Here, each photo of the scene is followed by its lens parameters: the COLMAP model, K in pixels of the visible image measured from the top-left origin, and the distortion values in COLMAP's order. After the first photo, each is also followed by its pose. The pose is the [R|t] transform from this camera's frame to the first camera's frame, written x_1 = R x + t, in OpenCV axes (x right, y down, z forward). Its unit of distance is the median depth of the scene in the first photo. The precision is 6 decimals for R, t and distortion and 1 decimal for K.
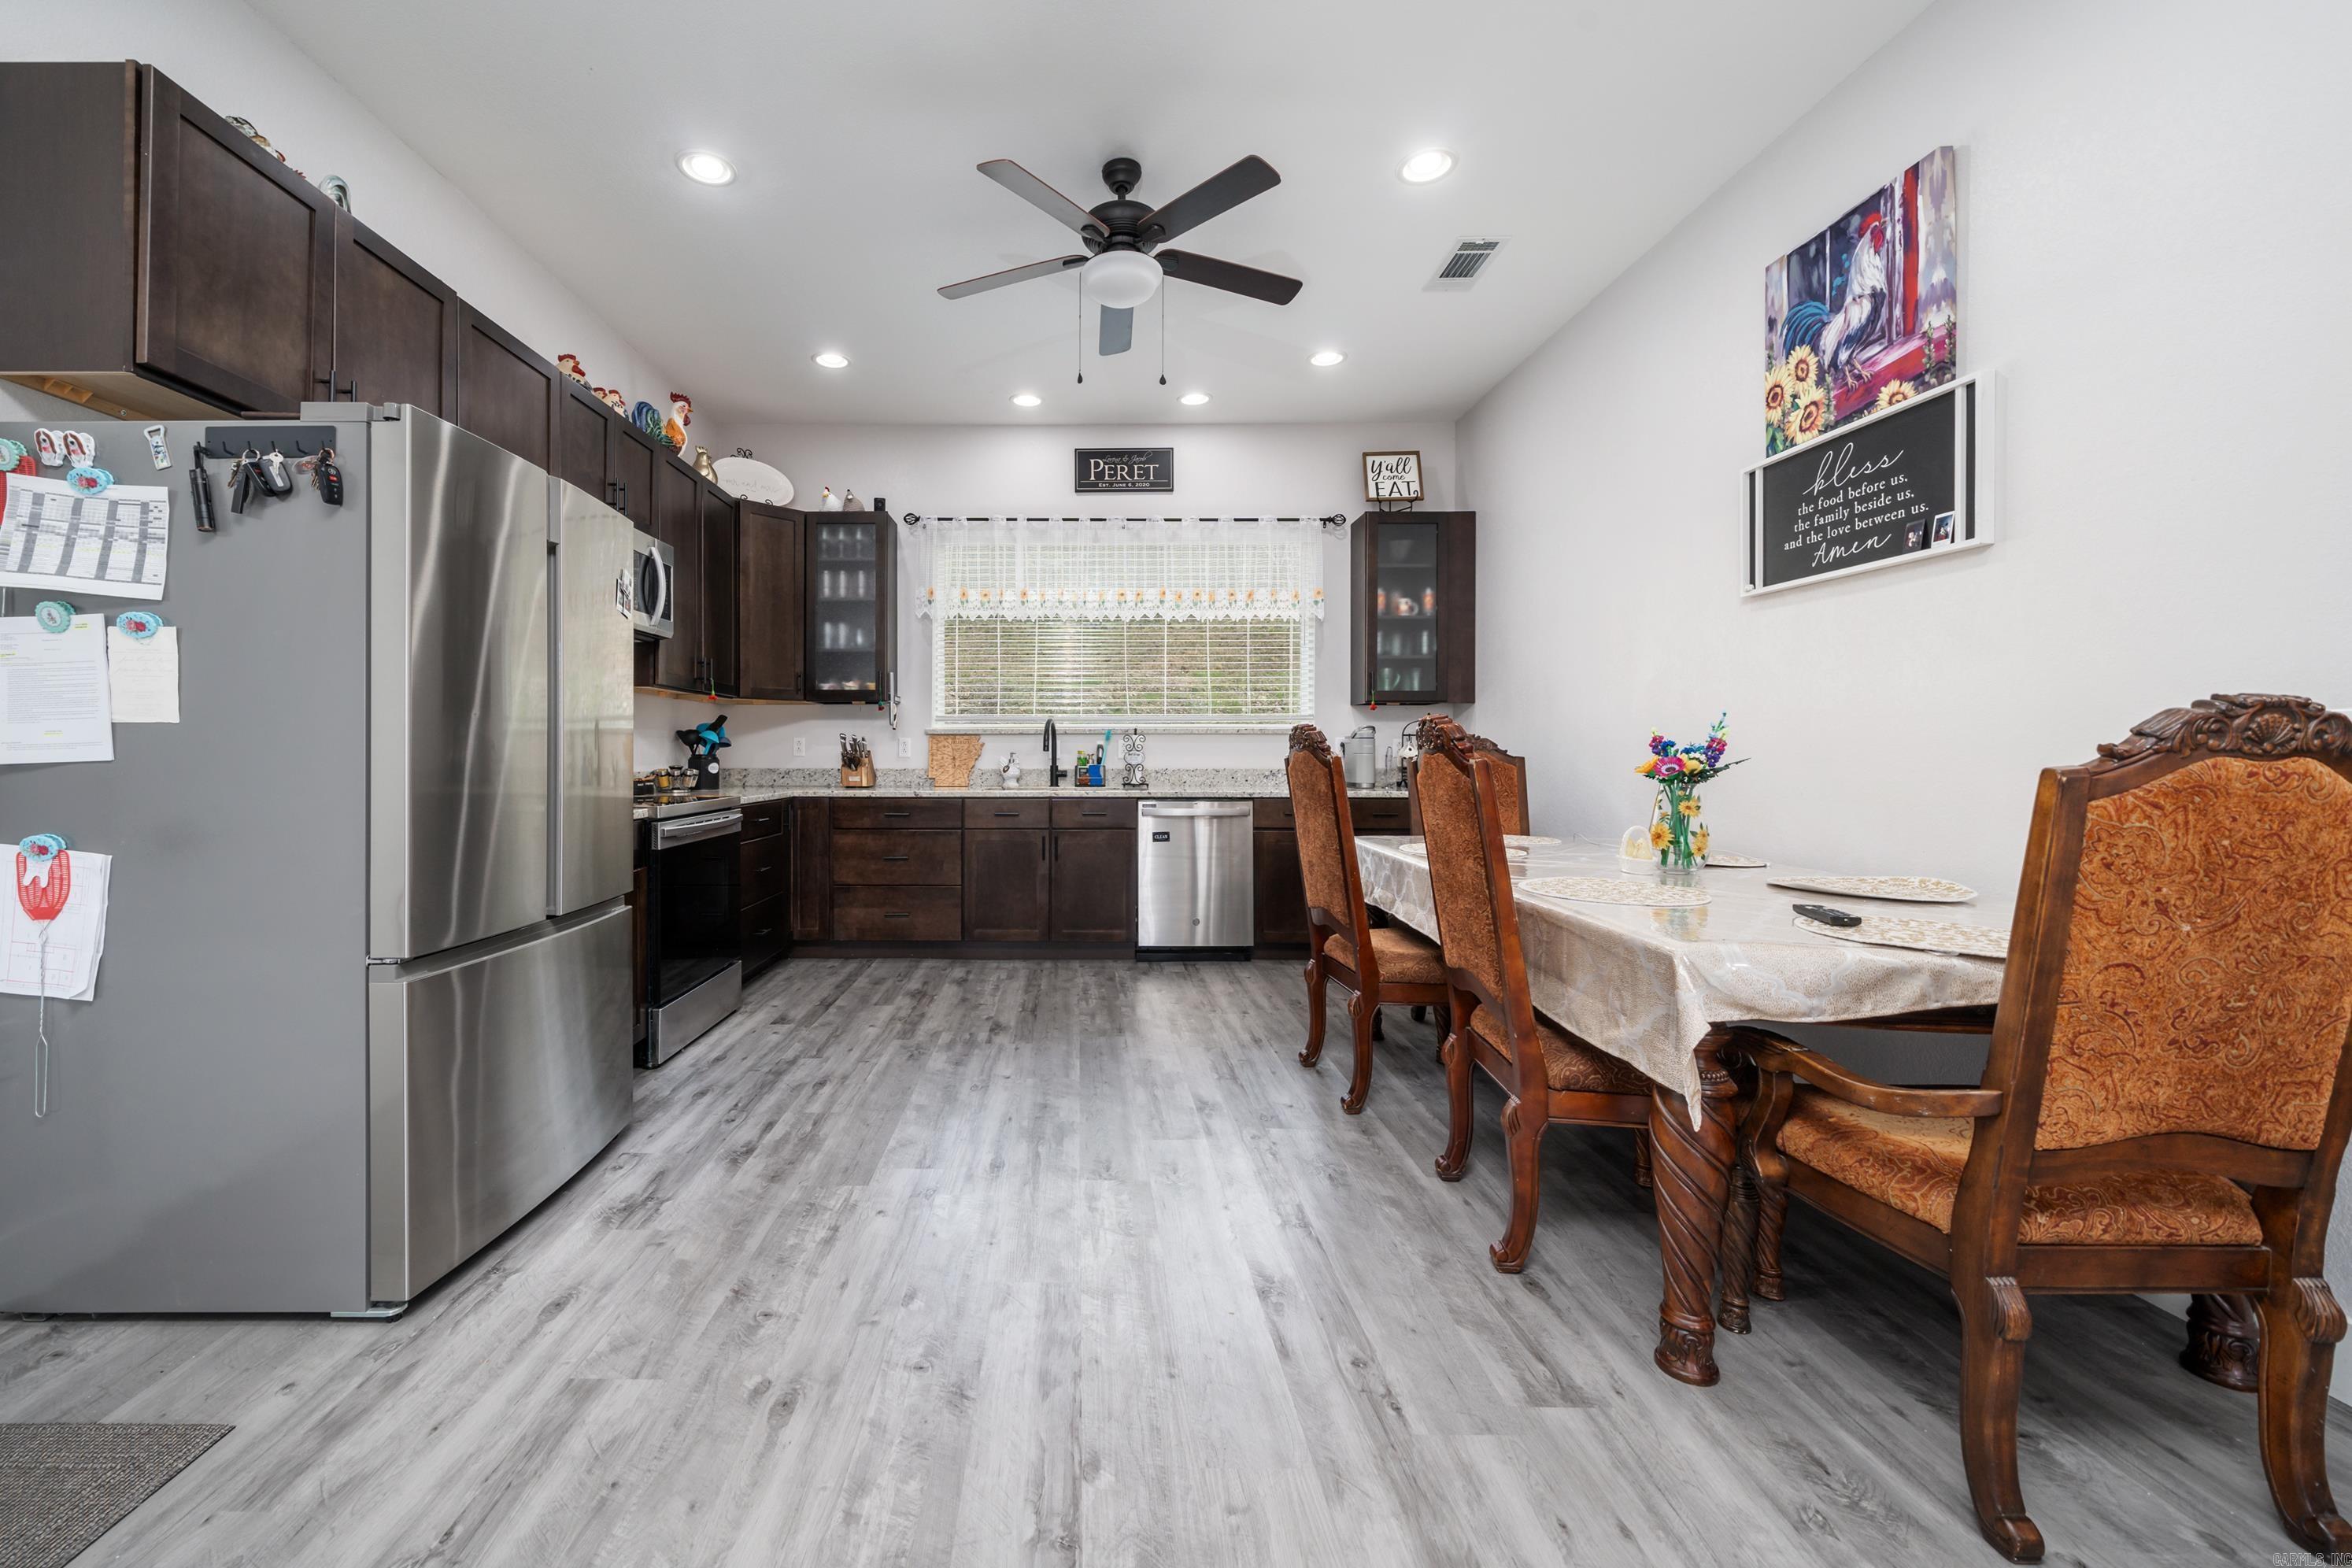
lens RADIAL K [[850.9, 0, 1176.0], [0, 850.9, 784.0], [0, 0, 1]] dist [-0.008037, -0.000038]
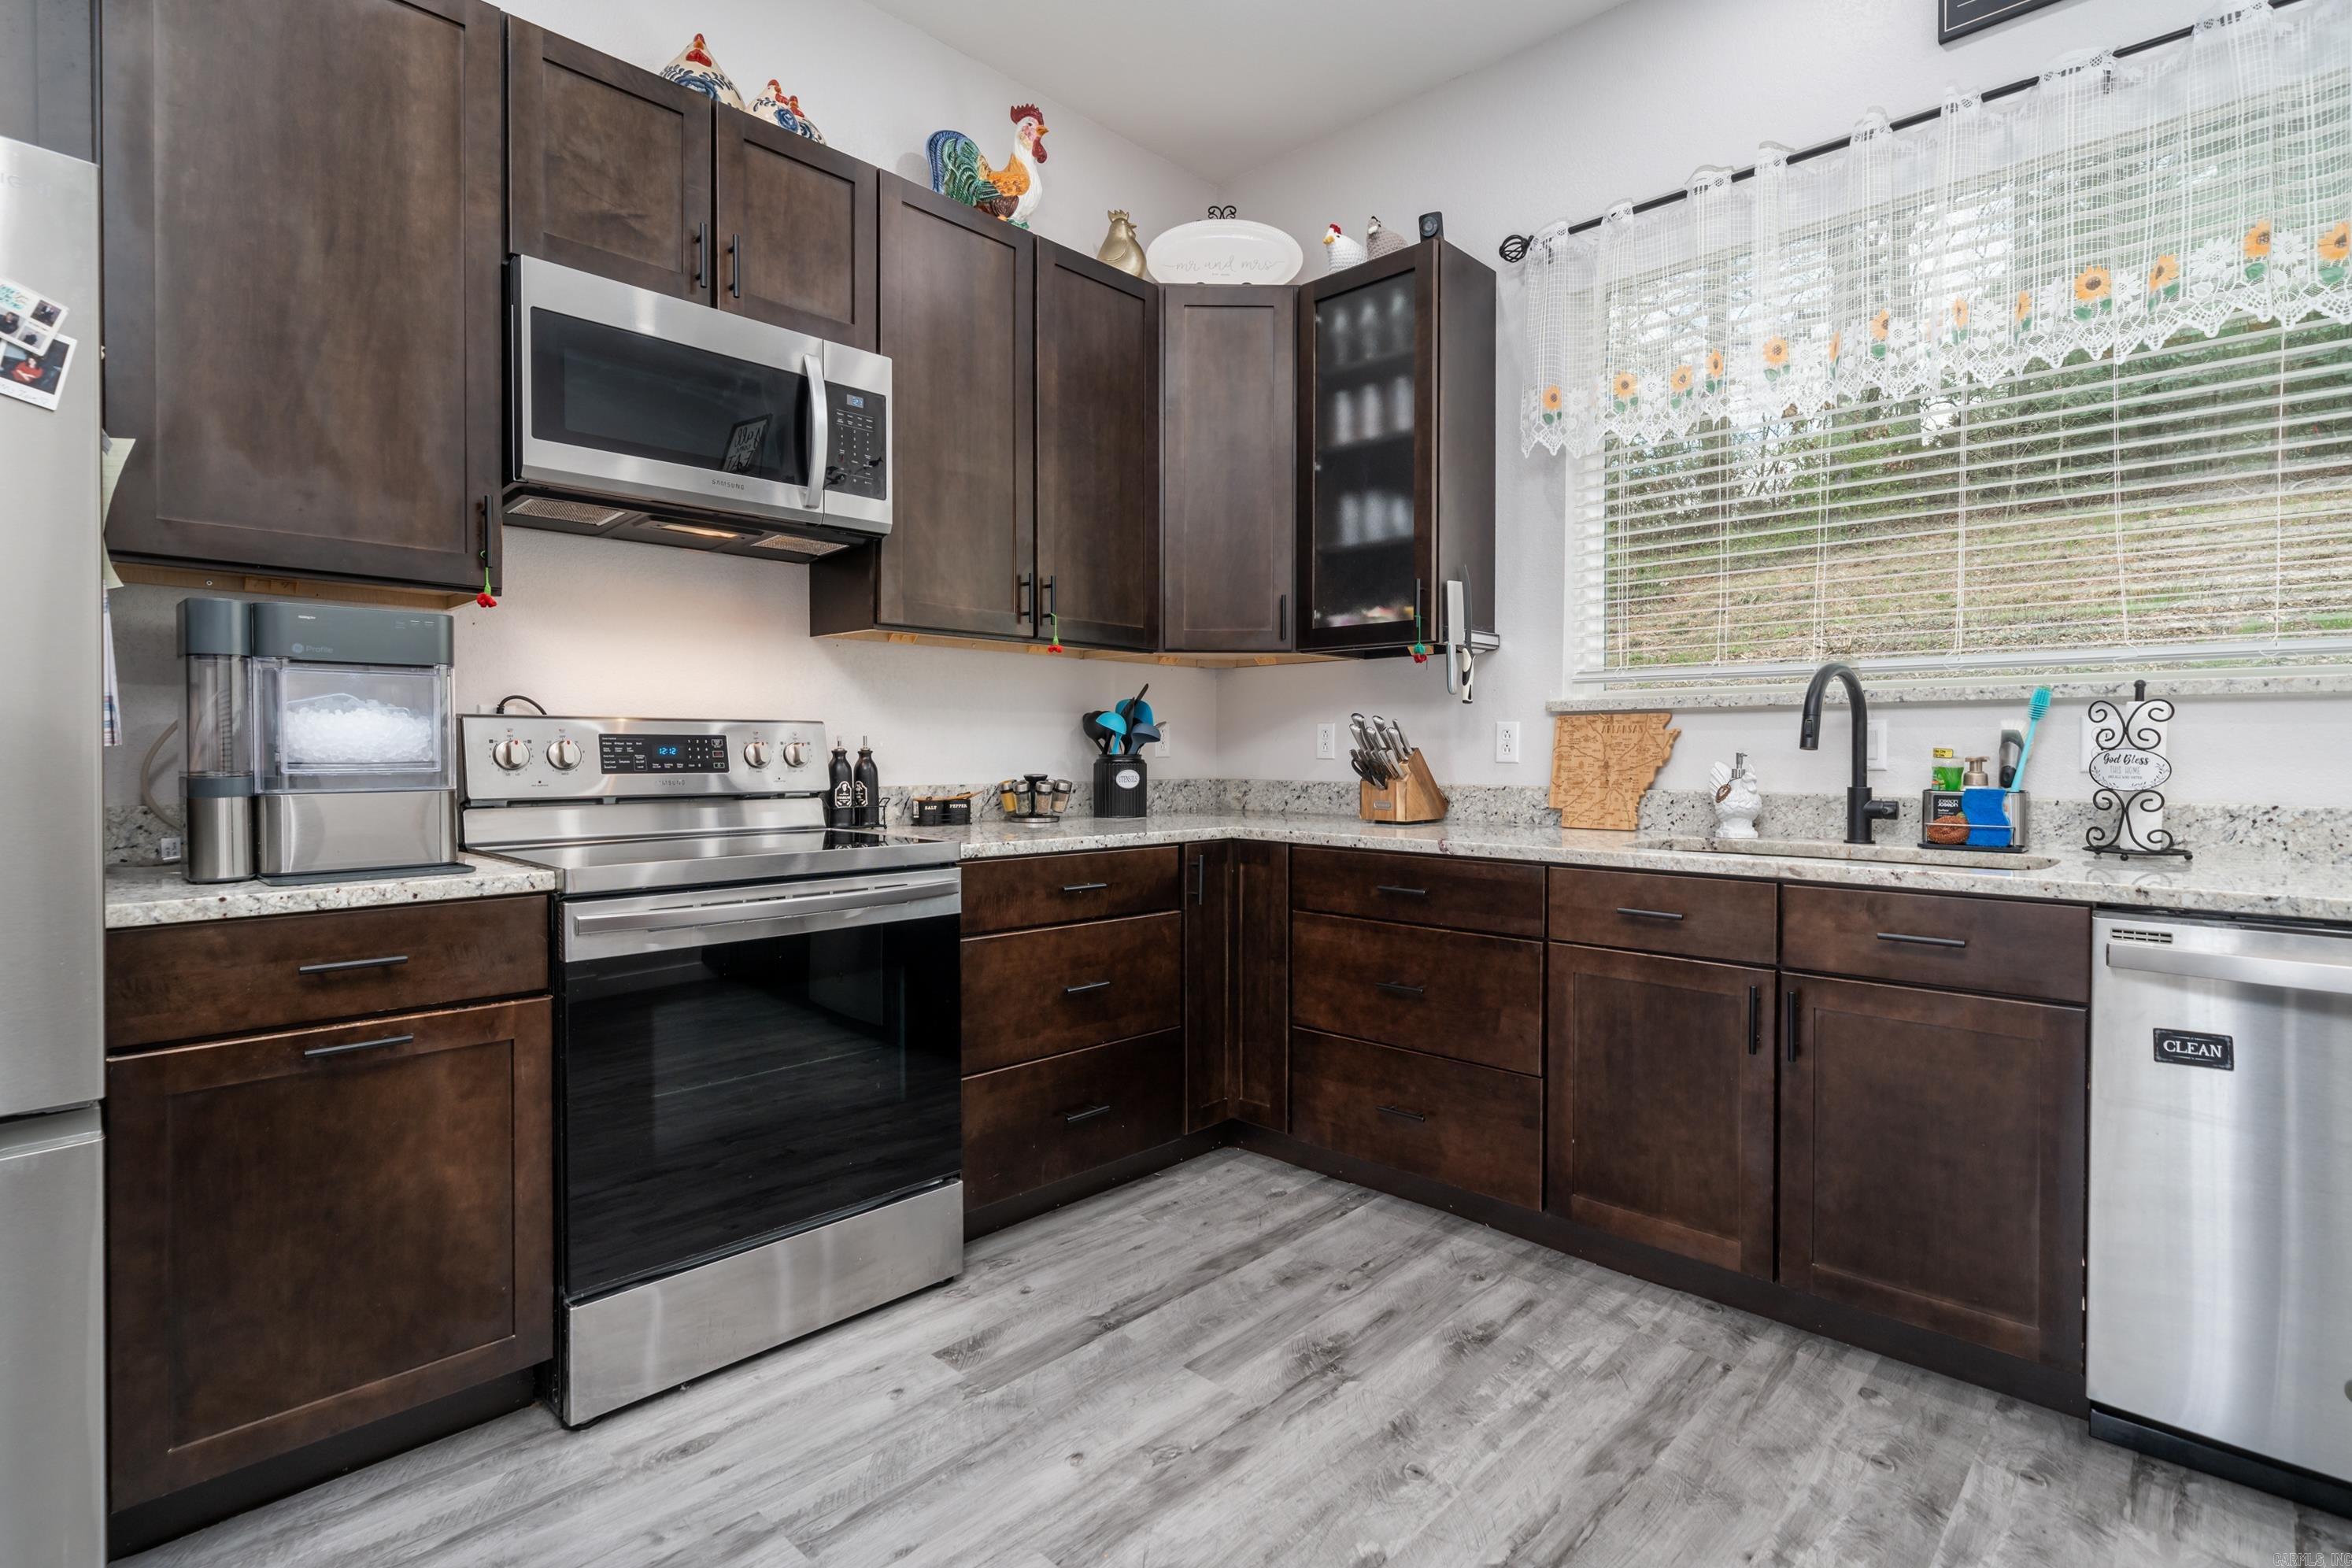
lens RADIAL K [[1143.1, 0, 1178.7], [0, 1143.1, 776.7], [0, 0, 1]] dist [-0.005543, -0.000315]
pose [[0.662708, 0.018619, -0.748647, 0.039554], [-0.030450, 0.999534, -0.002096, -0.018302], [0.748259, 0.024185, 0.662966, 0.483833]]
